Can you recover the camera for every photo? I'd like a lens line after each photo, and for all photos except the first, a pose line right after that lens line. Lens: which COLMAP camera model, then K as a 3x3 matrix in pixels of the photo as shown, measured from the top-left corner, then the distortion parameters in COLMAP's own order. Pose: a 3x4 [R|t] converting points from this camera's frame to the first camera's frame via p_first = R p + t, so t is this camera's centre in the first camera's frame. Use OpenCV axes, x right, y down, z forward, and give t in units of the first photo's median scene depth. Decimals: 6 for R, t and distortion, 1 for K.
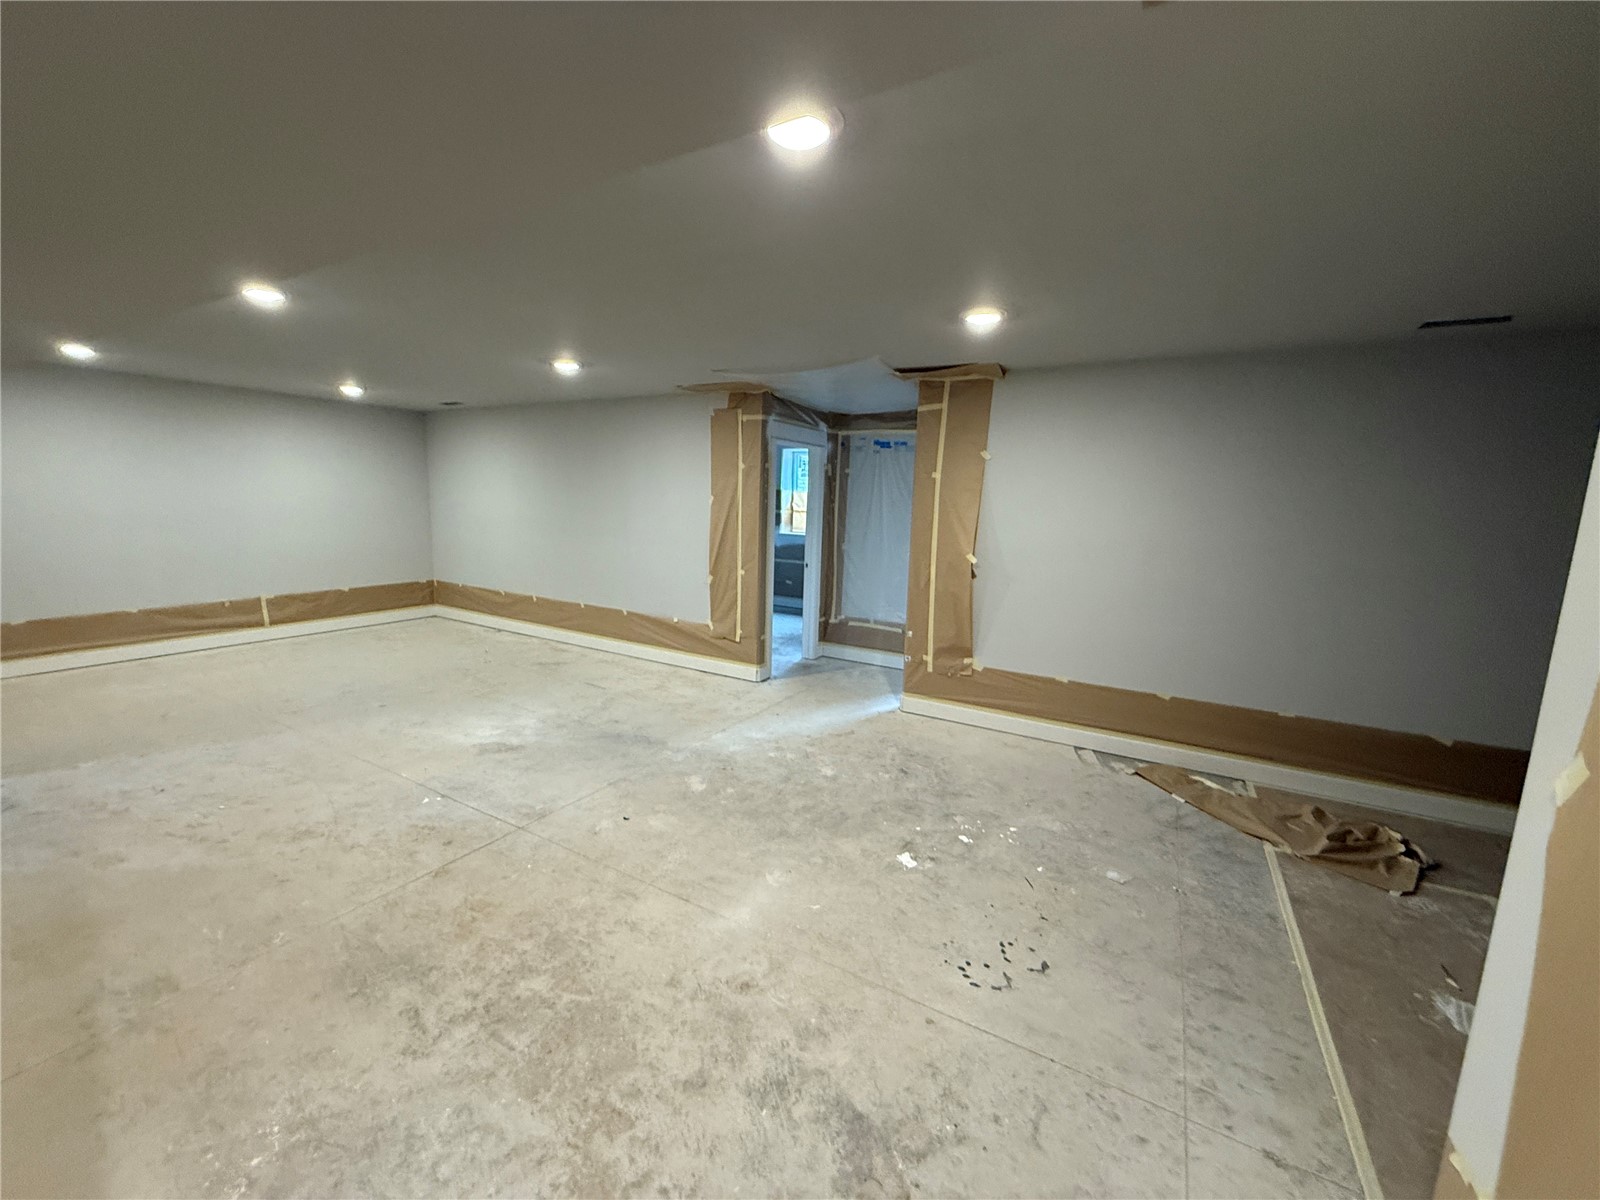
lens RADIAL K [[634.6, 0, 800.0], [0, 634.6, 600.0], [0, 0, 1]] dist [0.001048, 0.000013]
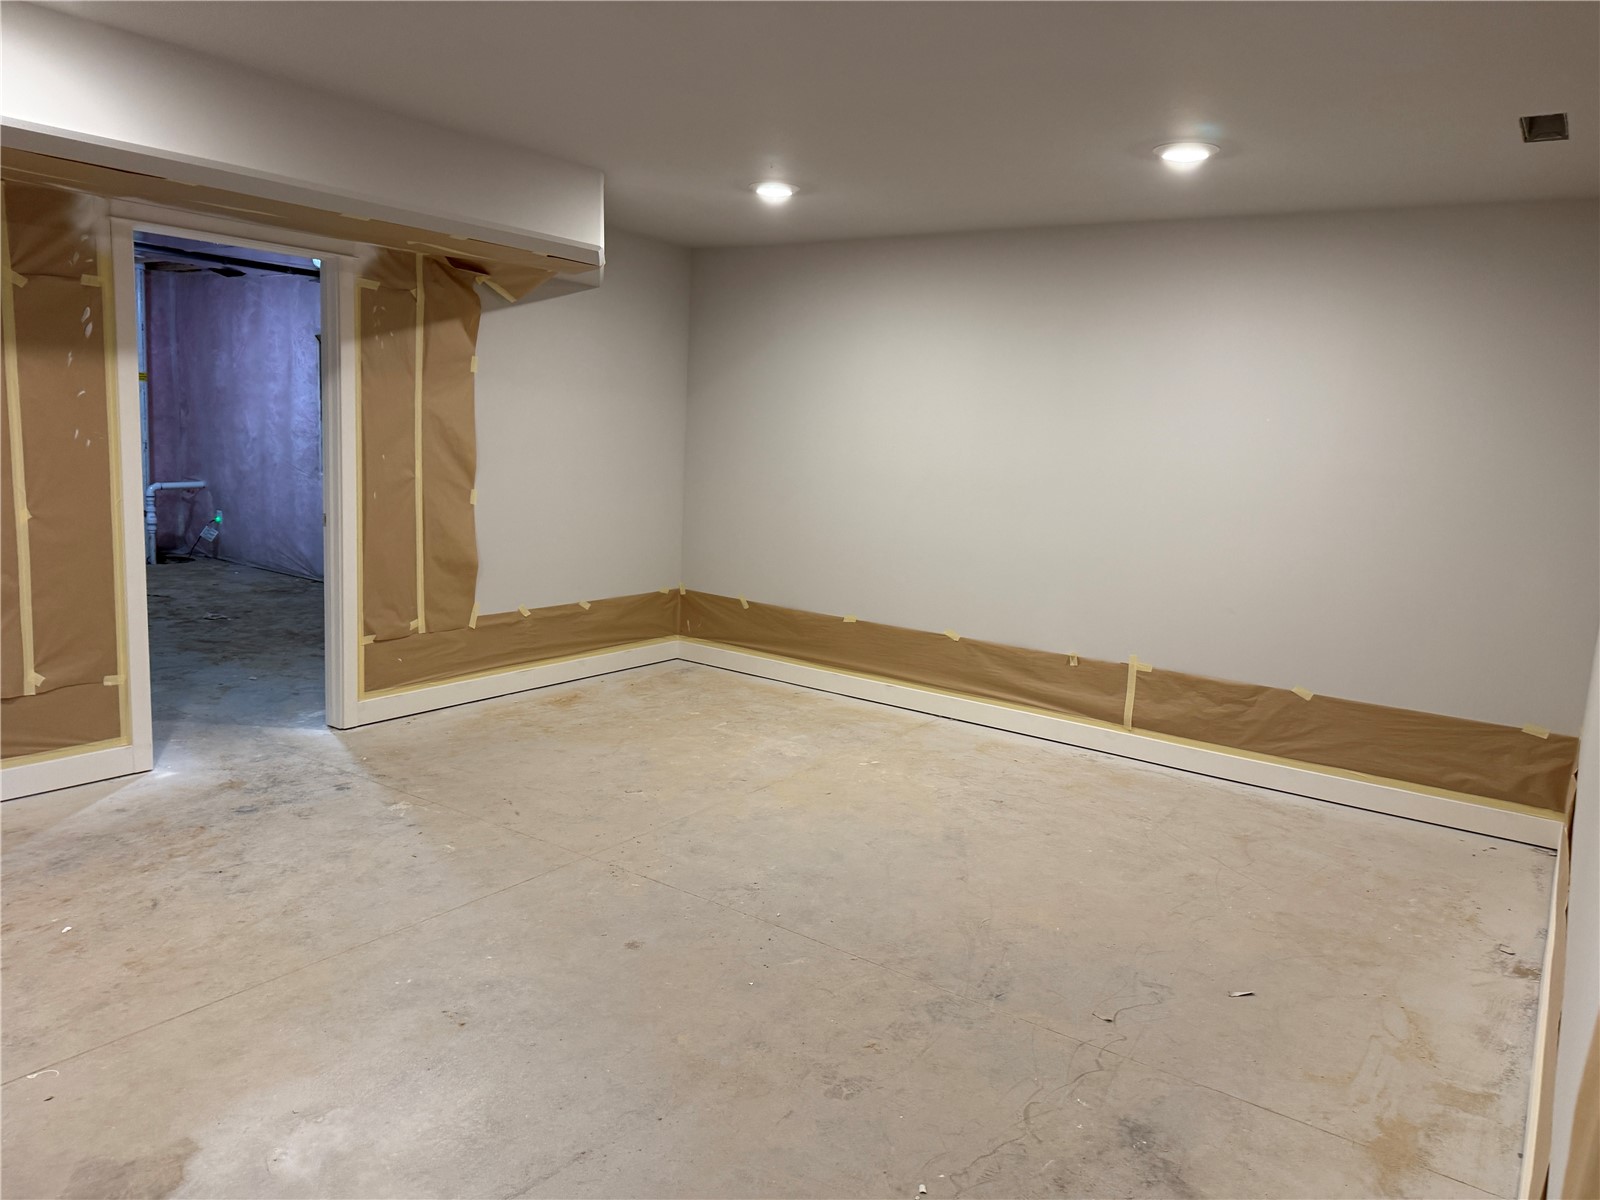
lens RADIAL K [[1118.2, 0, 800.0], [0, 1118.2, 600.0], [0, 0, 1]] dist [0.003237, 0.000941]
pose [[-0.085495, 0.123683, -0.988632, -0.008881], [-0.212924, 0.967074, 0.139399, -0.128492], [0.973321, 0.222421, -0.056344, 0.889583]]
